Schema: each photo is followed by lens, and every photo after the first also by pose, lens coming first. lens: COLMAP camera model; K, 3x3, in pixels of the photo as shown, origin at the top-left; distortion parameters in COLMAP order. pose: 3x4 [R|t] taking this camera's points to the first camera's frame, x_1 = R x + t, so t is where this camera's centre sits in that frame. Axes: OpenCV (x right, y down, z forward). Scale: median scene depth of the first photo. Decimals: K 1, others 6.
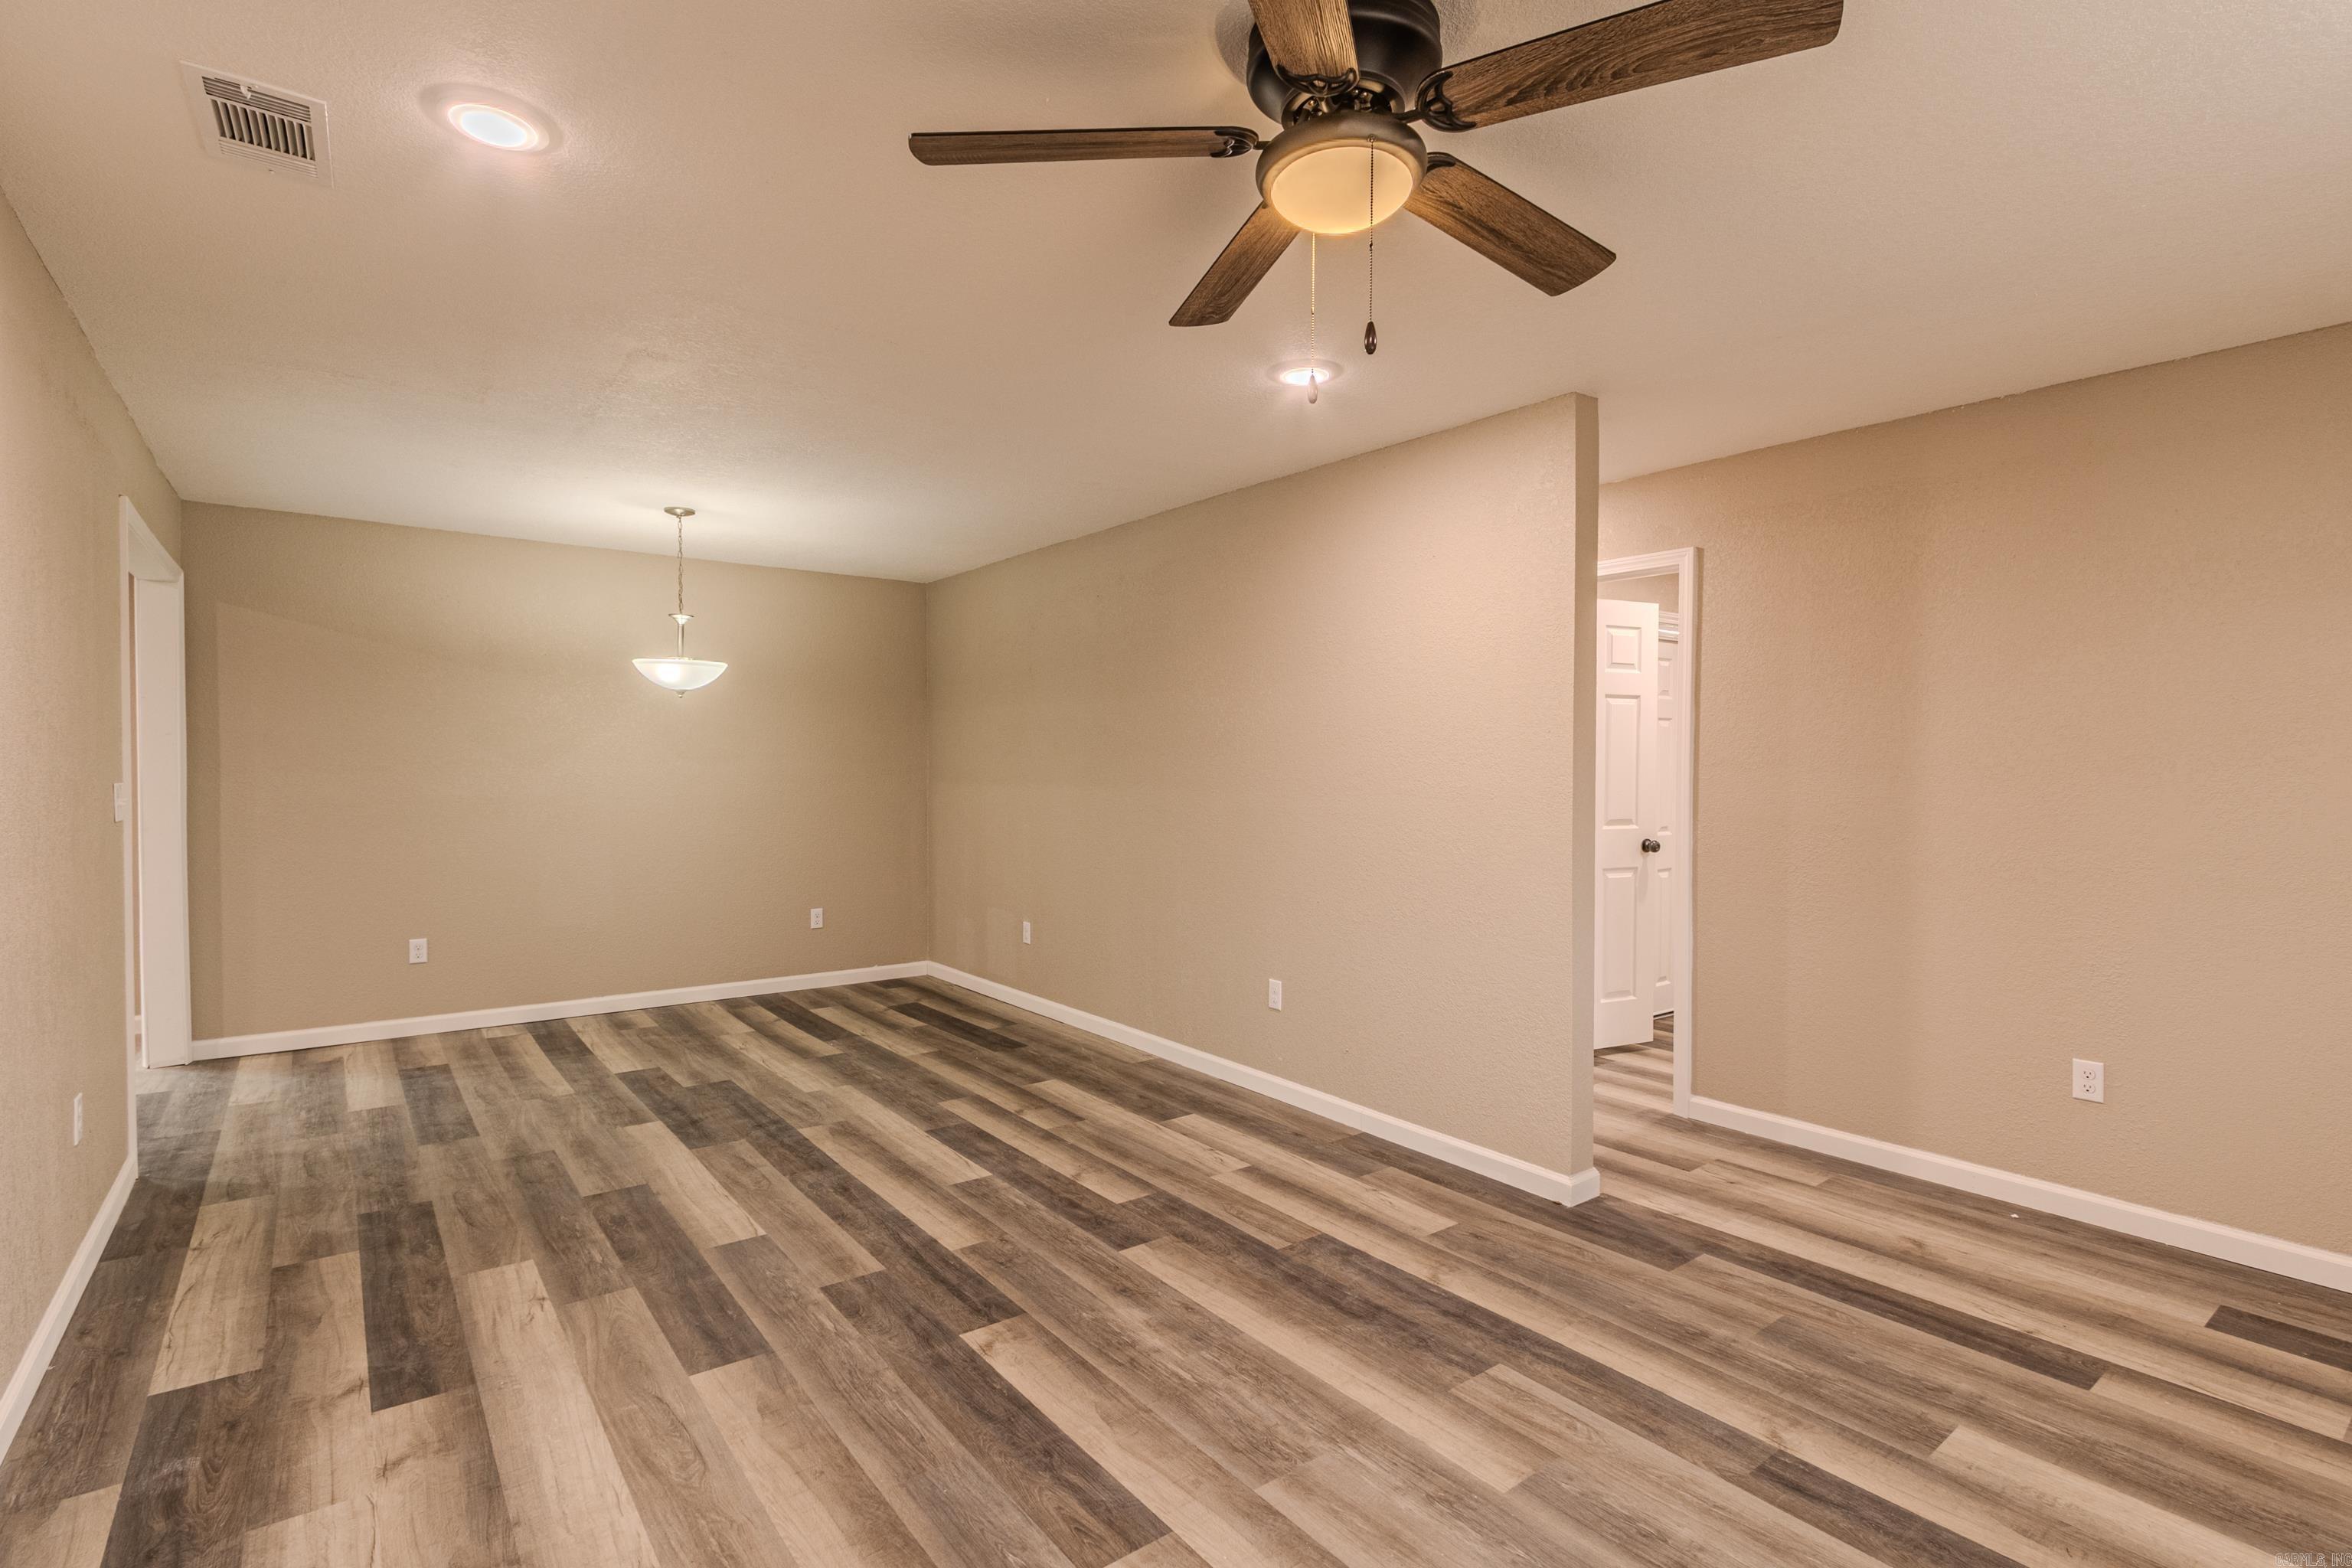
lens RADIAL K [[1105.8, 0, 1176.0], [0, 1105.8, 784.0], [0, 0, 1]] dist [0.004242, 0.000076]
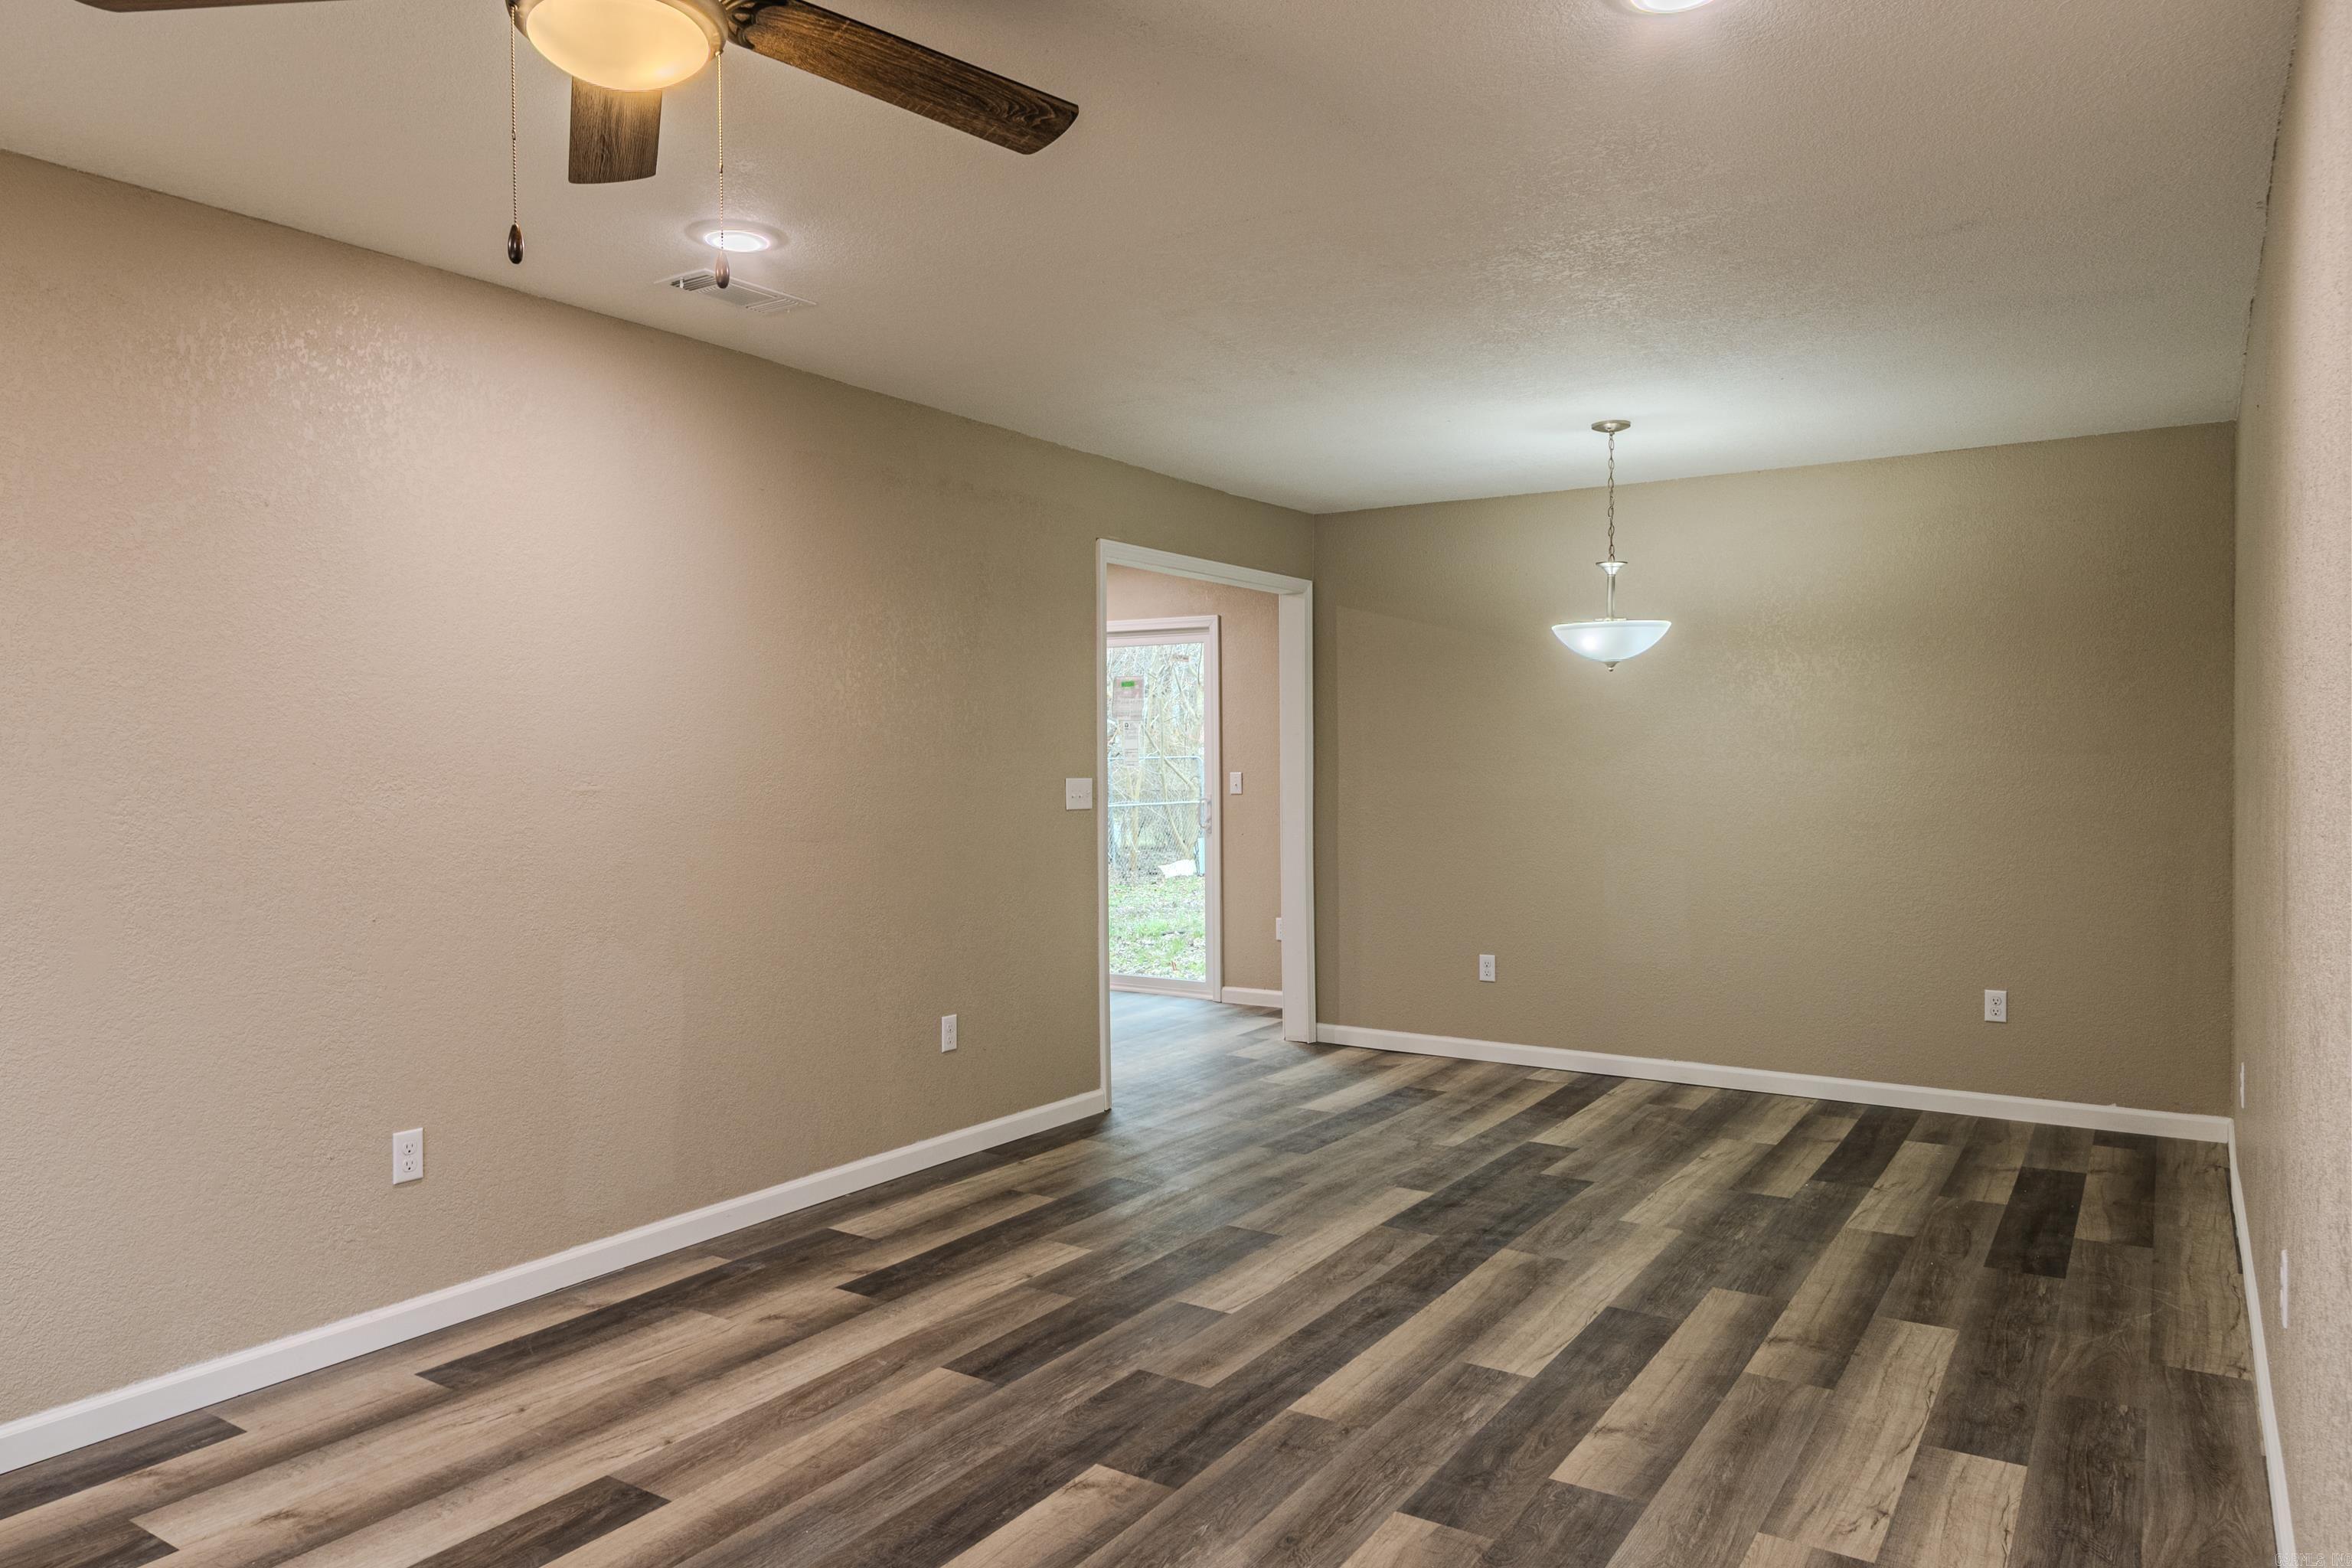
lens RADIAL K [[1578.7, 0, 1141.2], [0, 1578.7, 792.8], [0, 0, 1]] dist [0.004518, -0.000441]
pose [[0.314570, 0.012885, -0.949147, 0.679791], [-0.010718, 0.999892, 0.010022, -0.002835], [0.949174, 0.007020, 0.314674, 0.501005]]
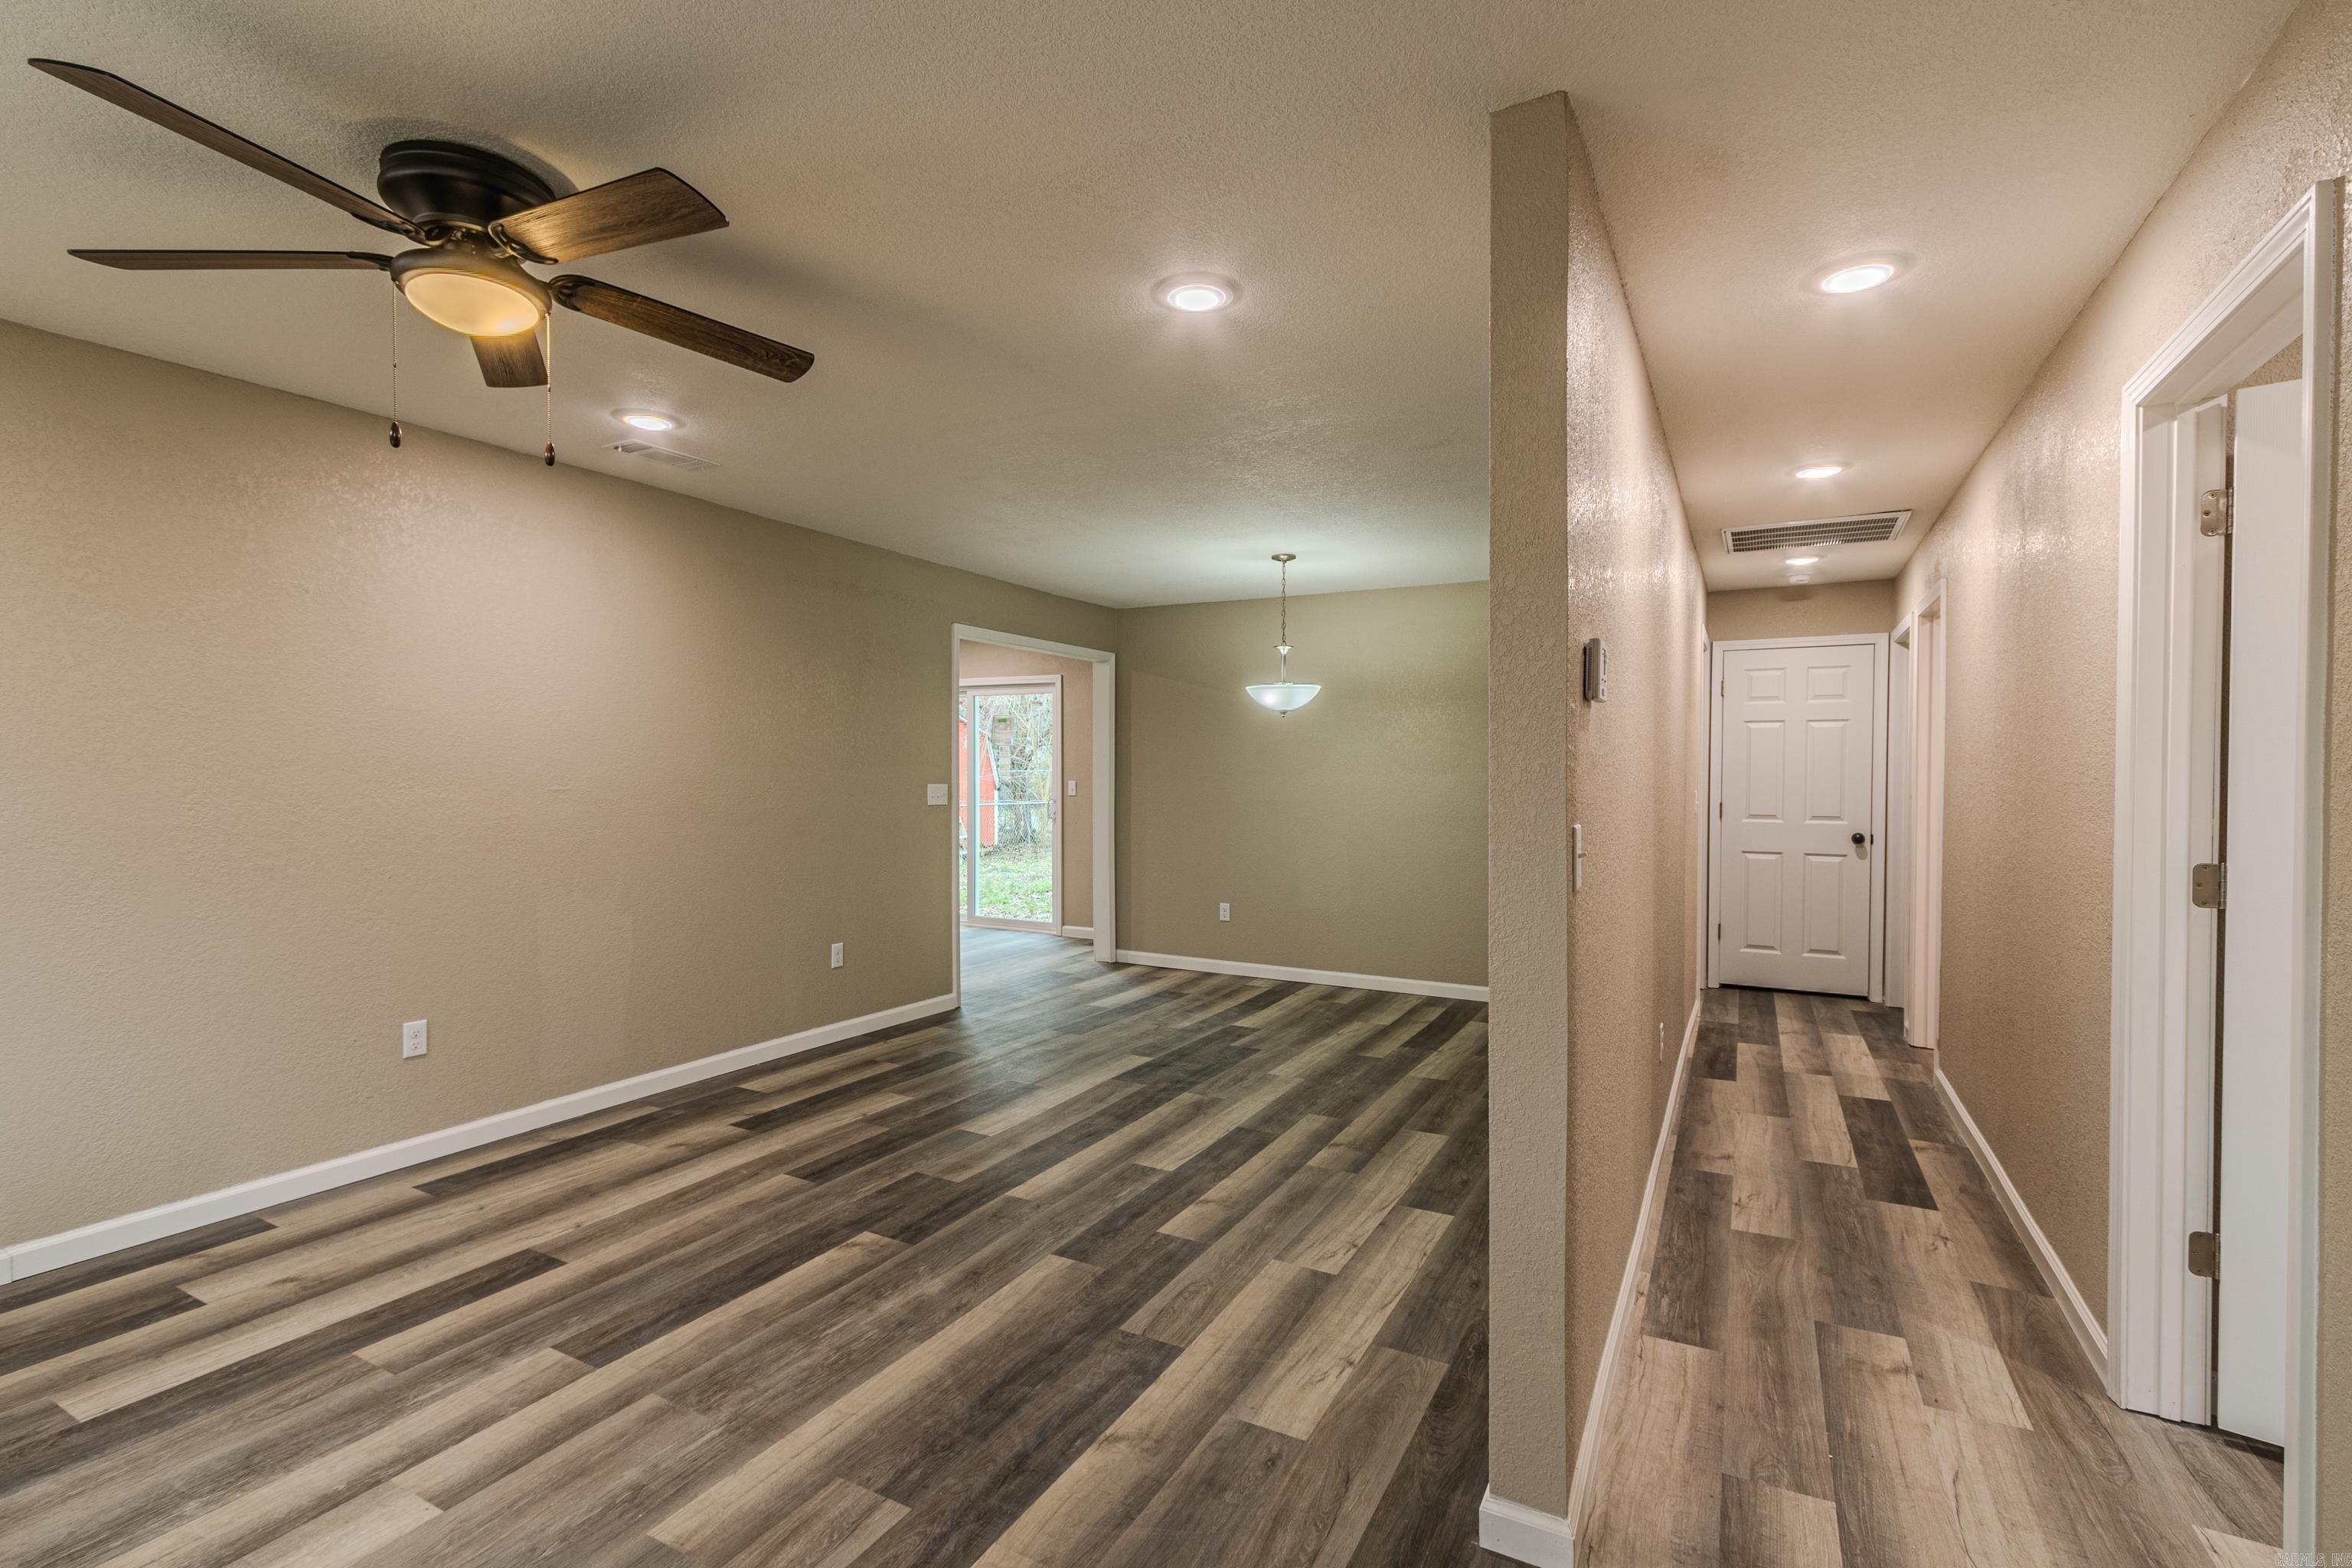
lens RADIAL K [[1092.4, 0, 1170.6], [0, 1092.4, 792.4], [0, 0, 1]] dist [0.005767, -0.000664]
pose [[0.395956, 0.012963, -0.918178, 0.795893], [-0.018555, 0.999809, 0.006114, -0.005229], [0.918082, 0.014616, 0.396121, 0.618769]]
